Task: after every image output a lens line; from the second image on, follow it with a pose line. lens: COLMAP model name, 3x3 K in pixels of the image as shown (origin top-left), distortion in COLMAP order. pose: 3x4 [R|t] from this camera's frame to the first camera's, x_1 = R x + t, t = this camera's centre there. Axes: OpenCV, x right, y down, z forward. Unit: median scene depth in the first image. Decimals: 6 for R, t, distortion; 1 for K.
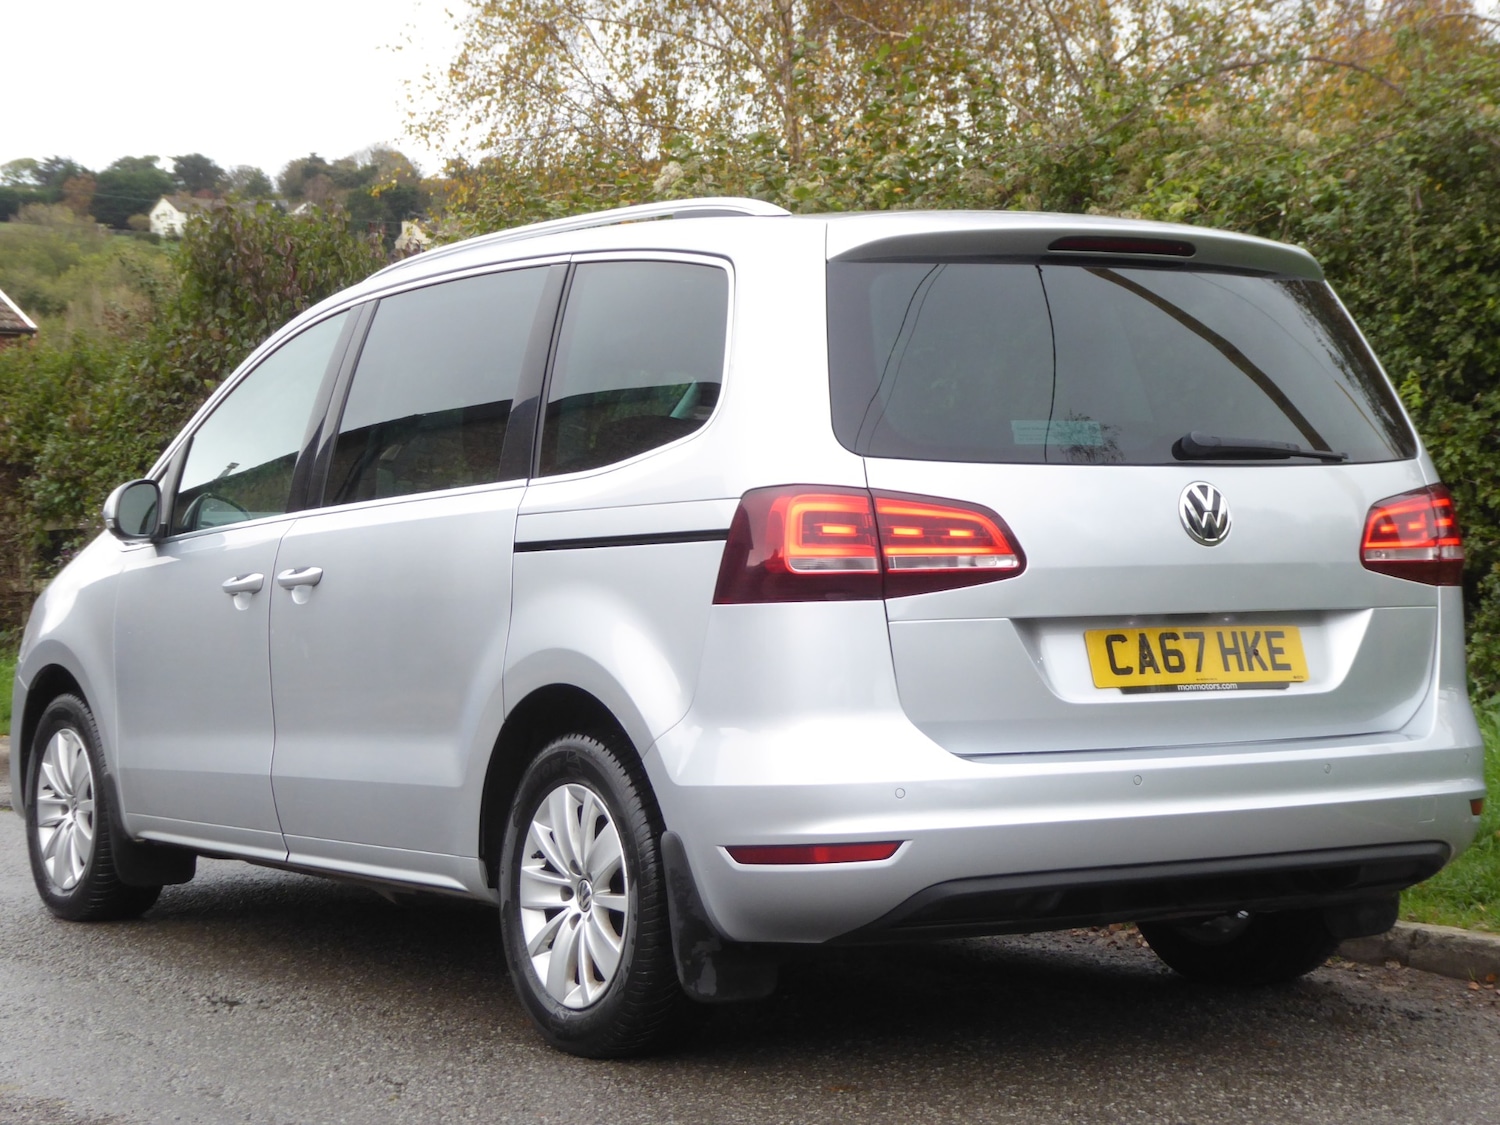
lens RADIAL K [[3042.3, 0, 749.1], [0, 3042.3, 557.3], [0, 0, 1]] dist [0.139693, -0.054802]
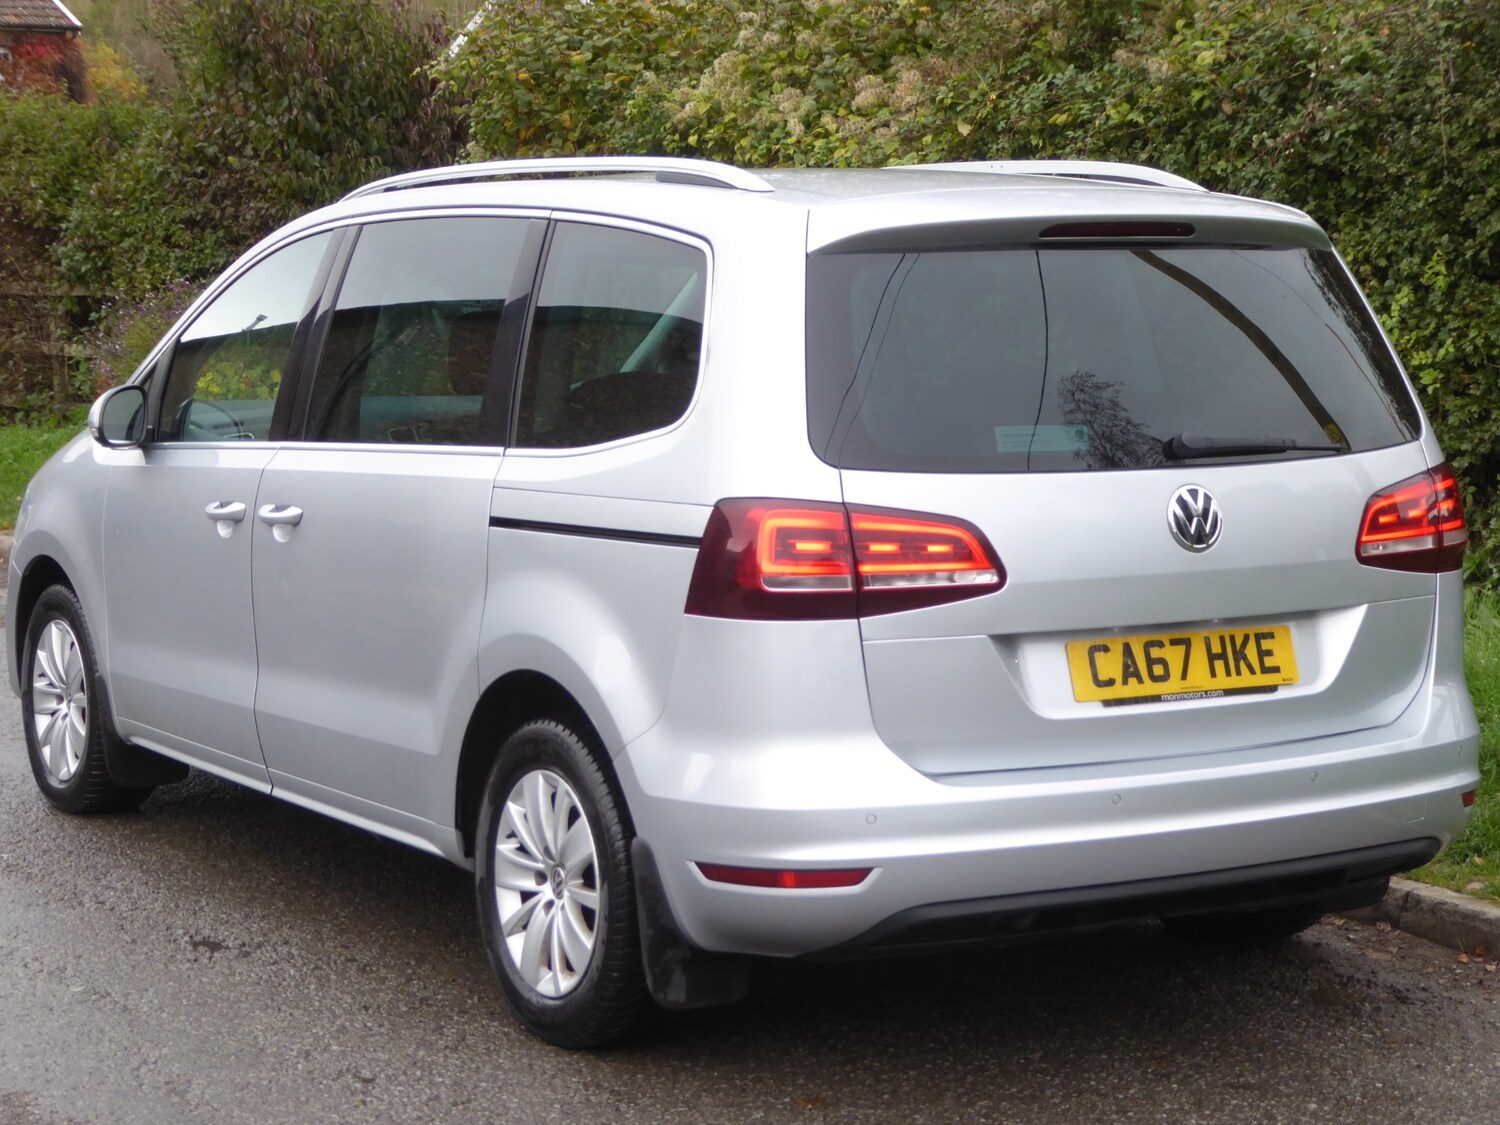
lens RADIAL K [[3029.5, 0, 751.0], [0, 3029.5, 558.8], [0, 0, 1]] dist [0.132705, -0.064869]
pose [[0.999811, 0.011342, -0.015803, 0.022772], [-0.009660, 0.994662, 0.102732, -0.094749], [0.016884, -0.102560, 0.994584, 0.034432]]
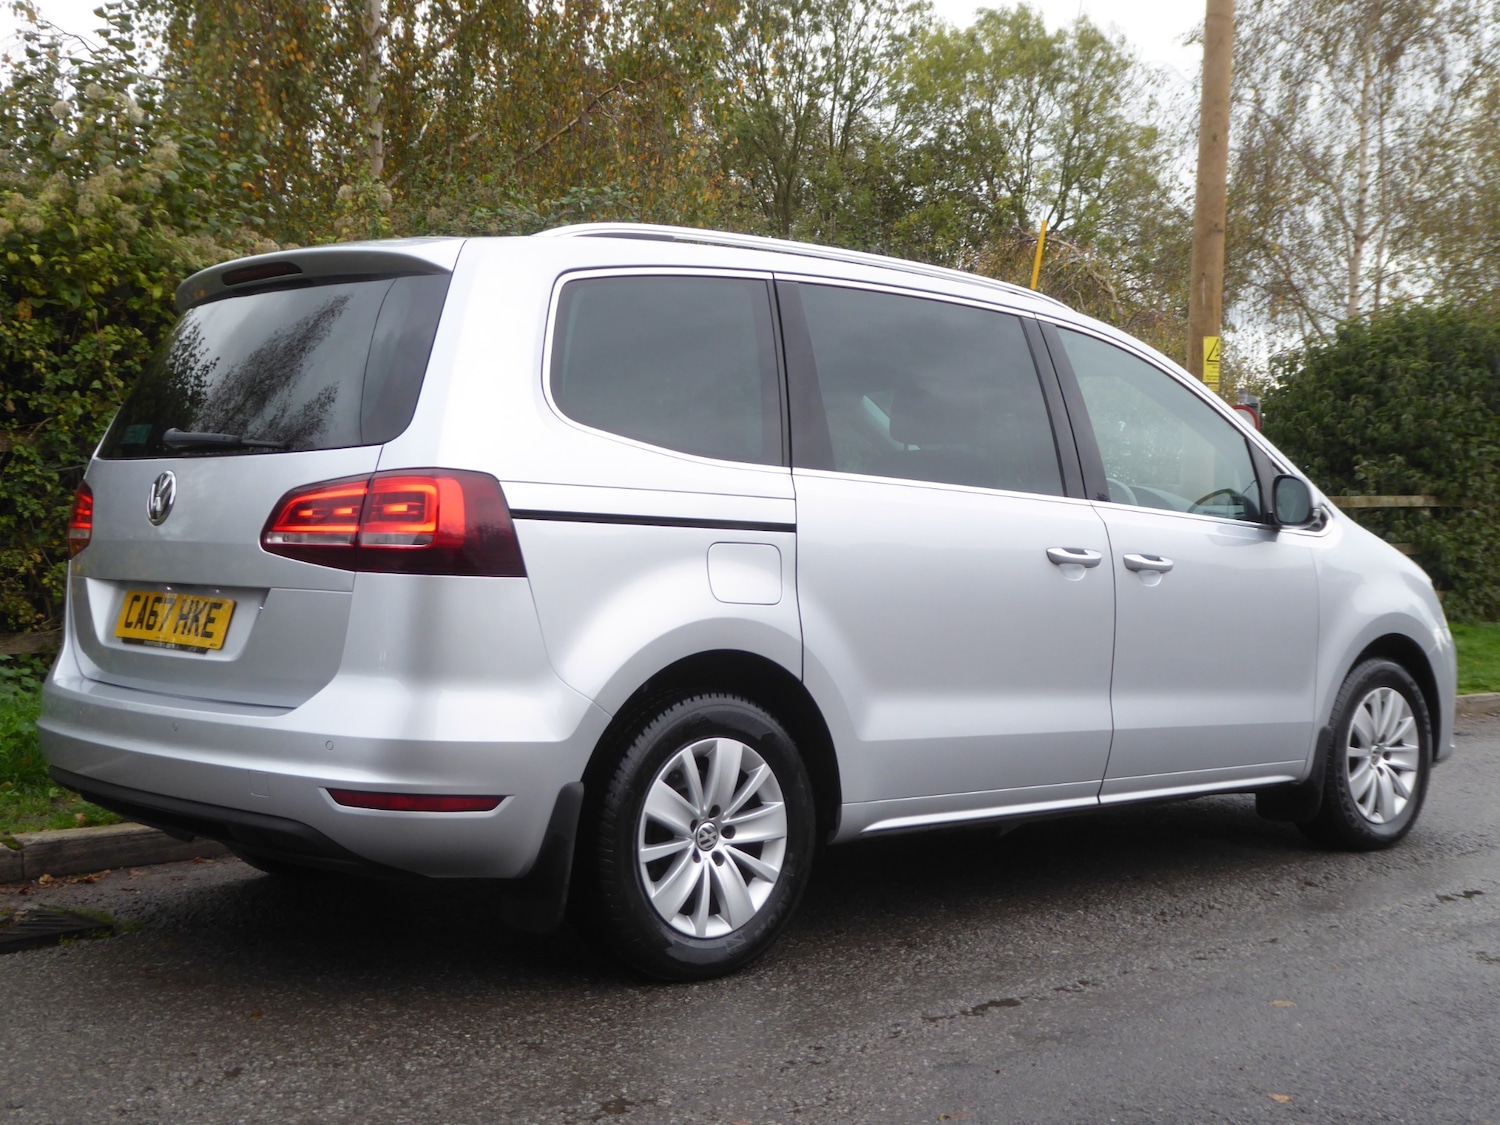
lens RADIAL K [[1941.4, 0, 751.6], [0, 1941.4, 539.2], [0, 0, 1]] dist [-0.001074, -0.051112]
pose [[0.207666, 0.015498, -0.978077, 0.891909], [-0.022093, 0.999694, 0.011149, -0.011421], [0.977950, 0.019293, 0.207945, 1.017418]]
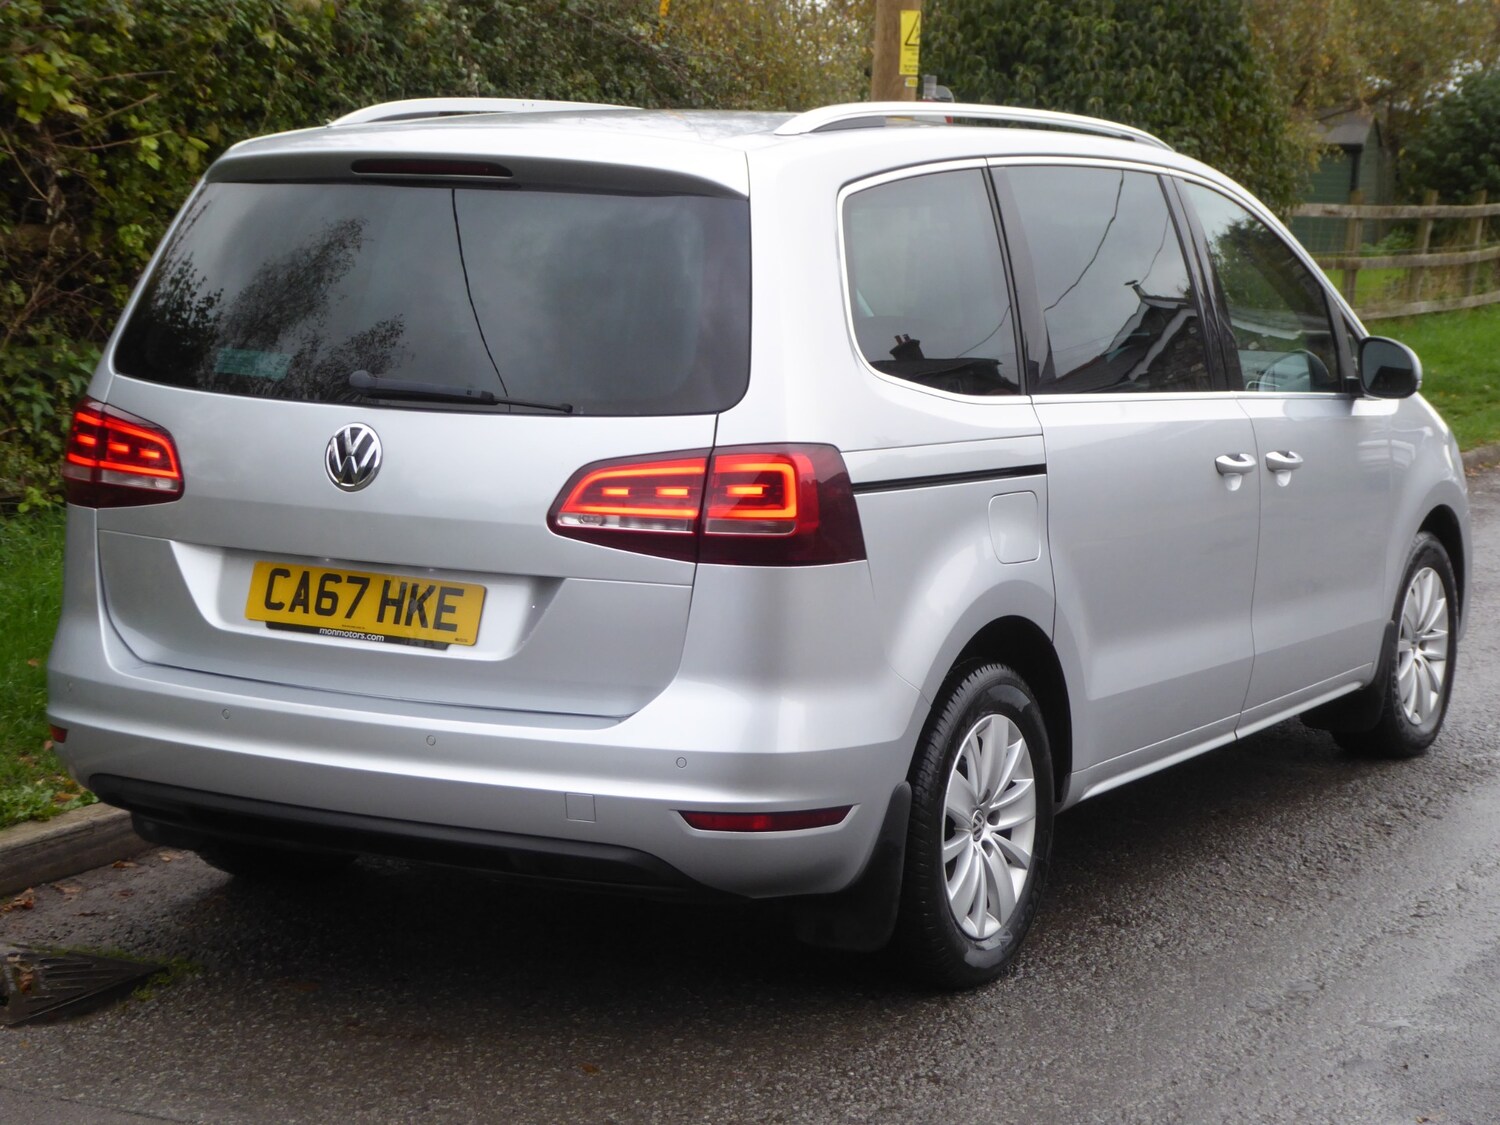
lens RADIAL K [[3029.5, 0, 751.0], [0, 3029.5, 558.8], [0, 0, 1]] dist [0.132705, -0.064869]
pose [[0.501456, 0.132101, -0.855039, 0.990911], [-0.031758, 0.990419, 0.134392, -0.110455], [0.864600, -0.040238, 0.500847, 0.596167]]
